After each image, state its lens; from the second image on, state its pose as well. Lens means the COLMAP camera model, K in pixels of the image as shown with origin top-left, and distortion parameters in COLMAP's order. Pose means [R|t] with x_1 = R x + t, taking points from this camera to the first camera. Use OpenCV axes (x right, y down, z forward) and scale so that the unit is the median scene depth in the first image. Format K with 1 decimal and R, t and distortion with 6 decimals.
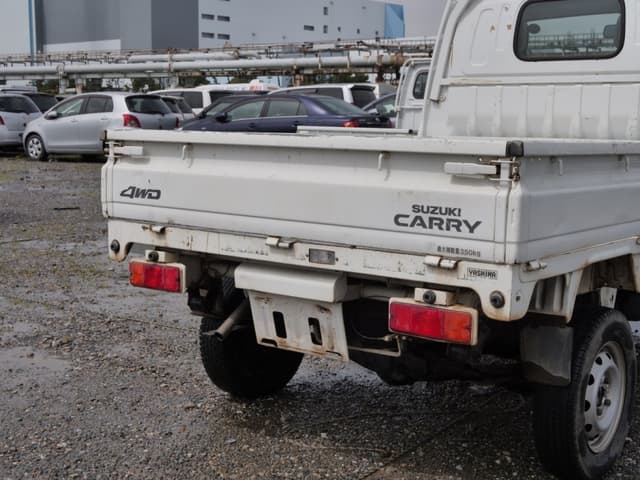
lens RADIAL K [[921.0, 0, 323.3], [0, 921.0, 242.9], [0, 0, 1]] dist [0.009939, 0.000000]
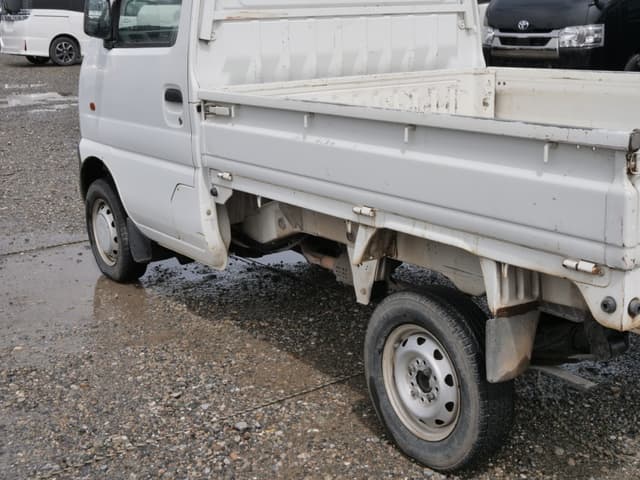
lens RADIAL K [[921.0, 0, 325.1], [0, 921.0, 245.2], [0, 0, 1]] dist [0.009939, 0.000000]
pose [[0.312595, -0.260275, 0.913532, -0.856445], [0.152527, 0.963002, 0.222177, -0.211333], [-0.937560, 0.069887, 0.340729, 0.954338]]
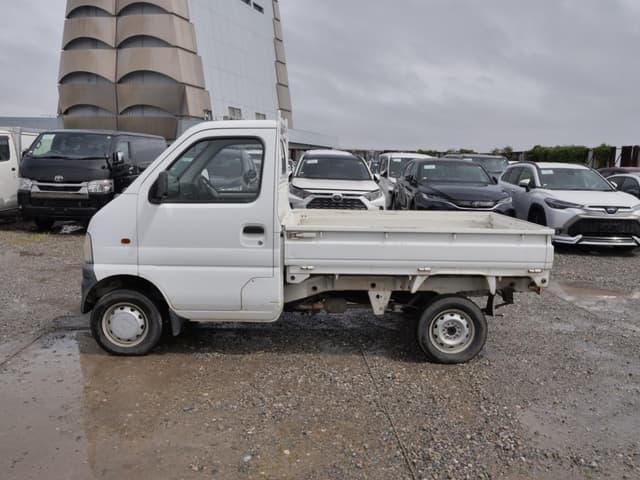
lens RADIAL K [[569.4, 0, 325.0], [0, 569.4, 236.3], [0, 0, 1]] dist [0.002083, 0.002752]
pose [[-0.615820, -0.133835, 0.776437, -0.925220], [0.064187, 0.973669, 0.218742, -0.423203], [-0.785268, 0.184543, -0.591015, 2.153721]]
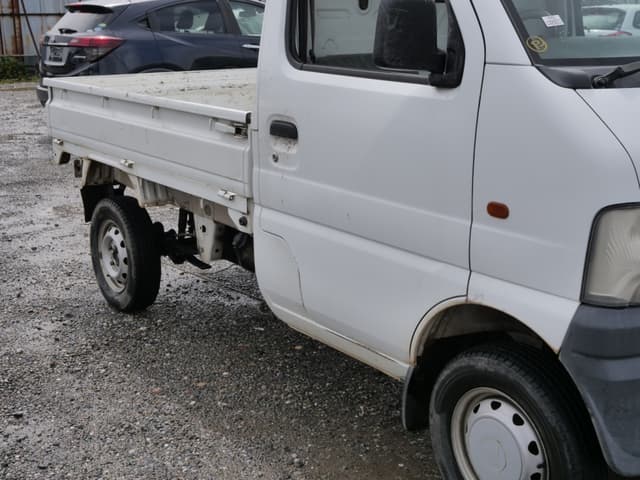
lens RADIAL K [[921.0, 0, 323.9], [0, 921.0, 237.0], [0, 0, 1]] dist [0.009939, 0.000000]
pose [[-0.292922, 0.208422, -0.933144, 1.431707], [-0.120408, 0.960142, 0.252249, -0.255322], [0.948525, 0.186247, -0.256151, 1.520067]]
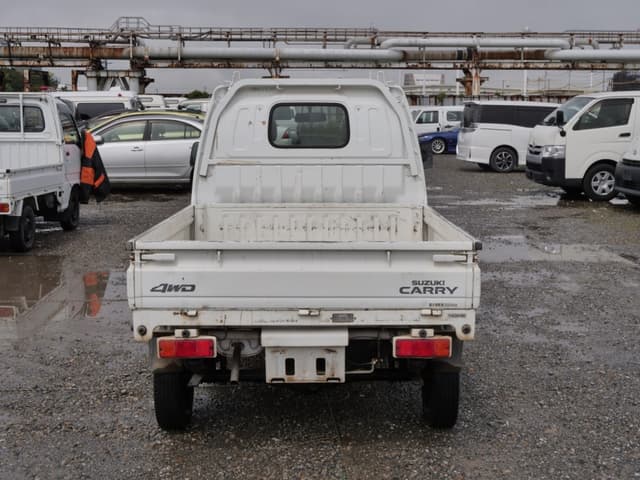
lens RADIAL K [[921.0, 0, 331.3], [0, 921.0, 240.6], [0, 0, 1]] dist [0.009939, 0.000000]
pose [[0.786168, -0.096852, 0.610376, -0.772063], [0.091214, 0.995011, 0.040399, -0.145351], [-0.611244, 0.023914, 0.791081, -0.181314]]
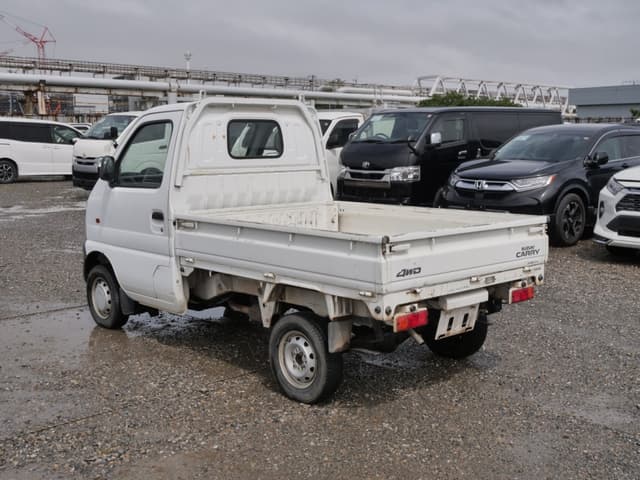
lens RADIAL K [[799.0, 0, 324.3], [0, 799.0, 244.4], [0, 0, 1]] dist [0.008532, 0.000000]
pose [[0.178398, -0.151111, 0.972286, -1.484111], [0.129408, 0.983157, 0.129056, -0.283298], [-0.975412, 0.102798, 0.194948, 0.811369]]
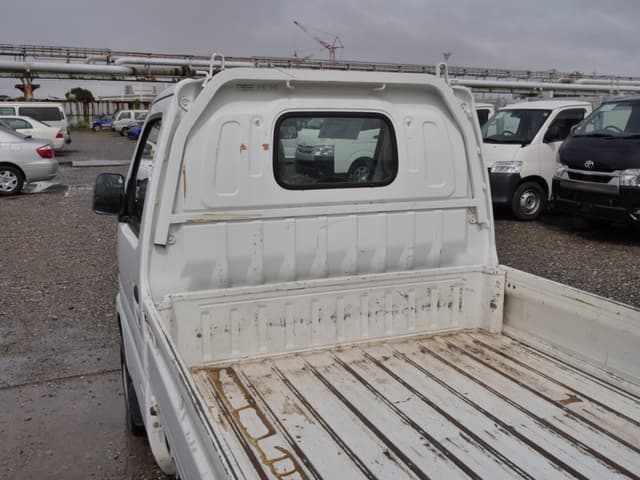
lens RADIAL K [[638.8, 0, 323.7], [0, 638.8, 240.8], [0, 0, 1]] dist [0.004315, 0.000000]
pose [[0.505919, -0.174604, 0.844724, -0.334450], [0.114380, 0.984231, 0.134935, -0.303828], [-0.854964, 0.028353, 0.517913, 0.924735]]
